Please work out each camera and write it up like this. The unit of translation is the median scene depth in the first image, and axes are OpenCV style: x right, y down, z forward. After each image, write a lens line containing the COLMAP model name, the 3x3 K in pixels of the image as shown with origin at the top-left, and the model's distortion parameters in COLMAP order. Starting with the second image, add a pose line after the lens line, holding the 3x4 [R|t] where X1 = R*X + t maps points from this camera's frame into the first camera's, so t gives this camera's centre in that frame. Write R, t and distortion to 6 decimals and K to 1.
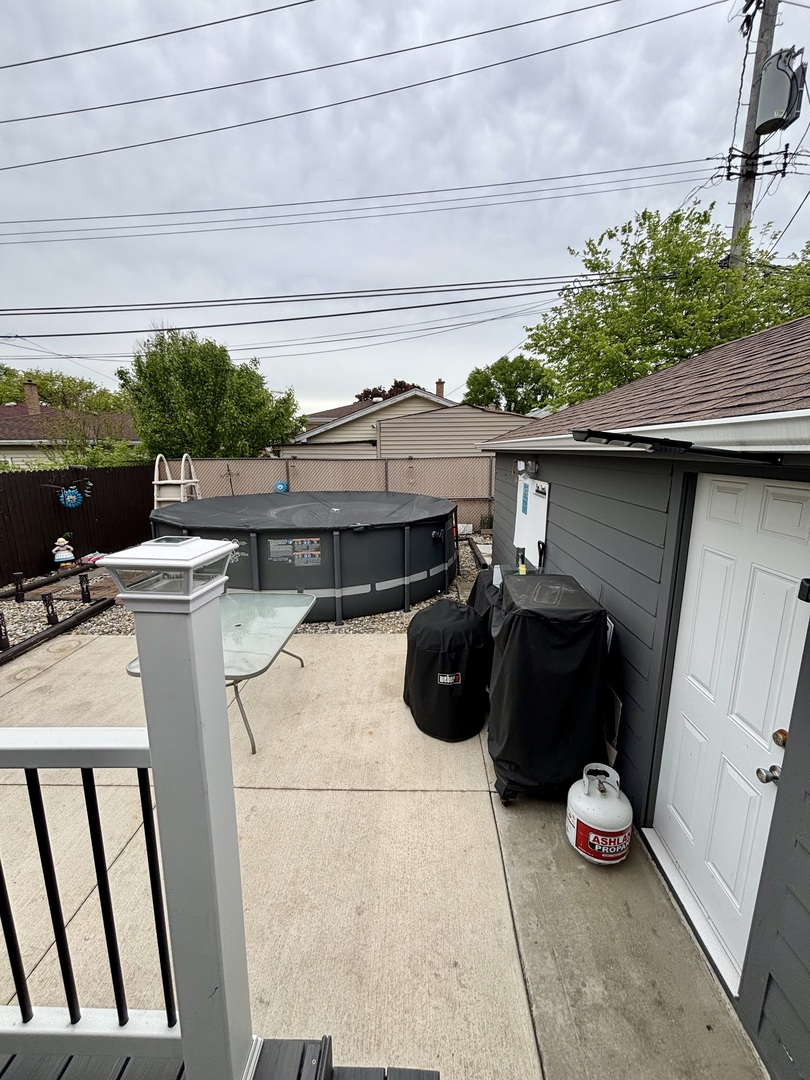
lens RADIAL K [[436.8, 0, 402.7], [0, 436.8, 542.1], [0, 0, 1]] dist [0.003170, -0.000431]
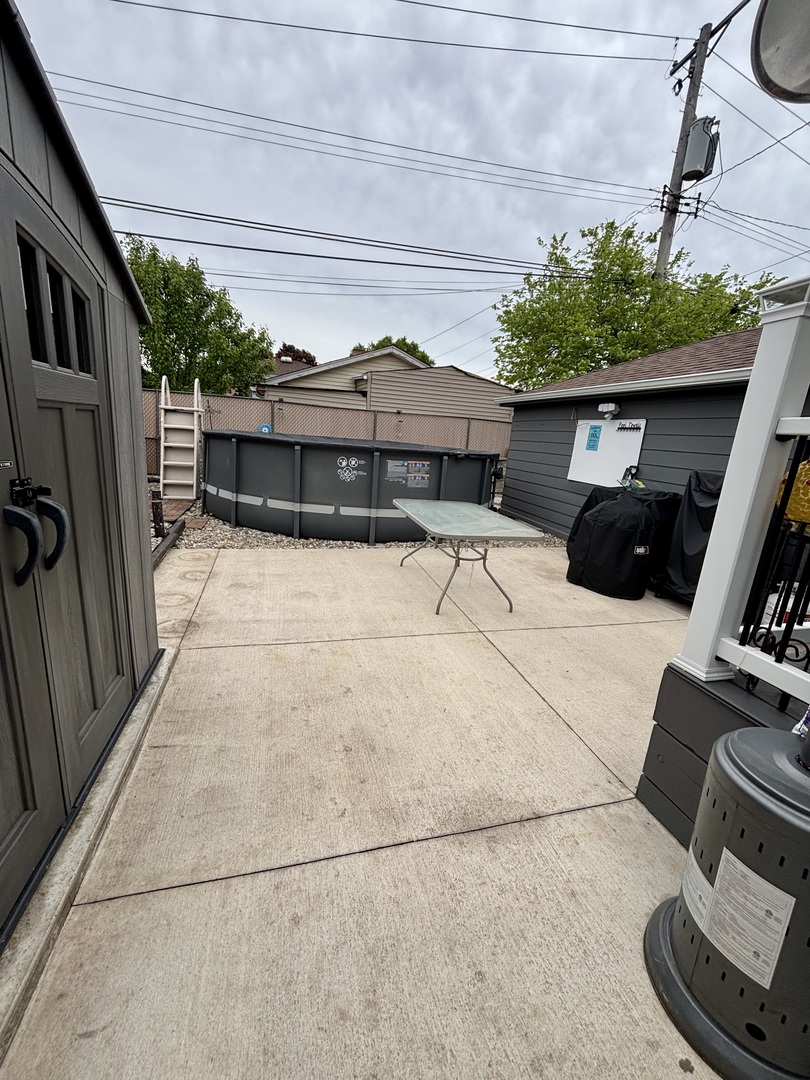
lens RADIAL K [[436.8, 0, 400.4], [0, 436.8, 543.7], [0, 0, 1]] dist [0.003170, -0.000431]
pose [[0.951099, 0.004841, 0.308848, -0.361714], [-0.019919, 0.998757, 0.045686, 0.089213], [-0.308243, -0.049604, 0.950014, -0.012948]]
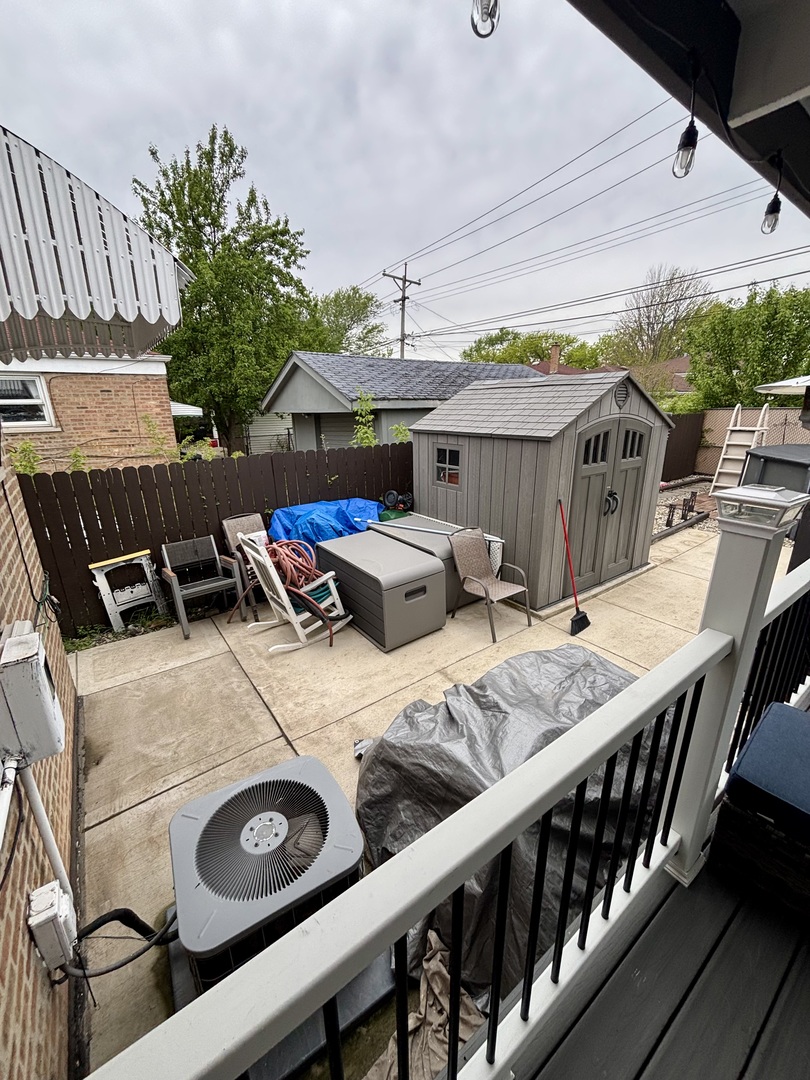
lens RADIAL K [[436.8, 0, 406.6], [0, 436.8, 529.1], [0, 0, 1]] dist [0.003170, -0.000431]
pose [[0.628654, 0.221700, -0.745415, -0.160635], [-0.156346, 0.974964, 0.158116, 0.077565], [0.761807, 0.017142, 0.647577, -0.422354]]
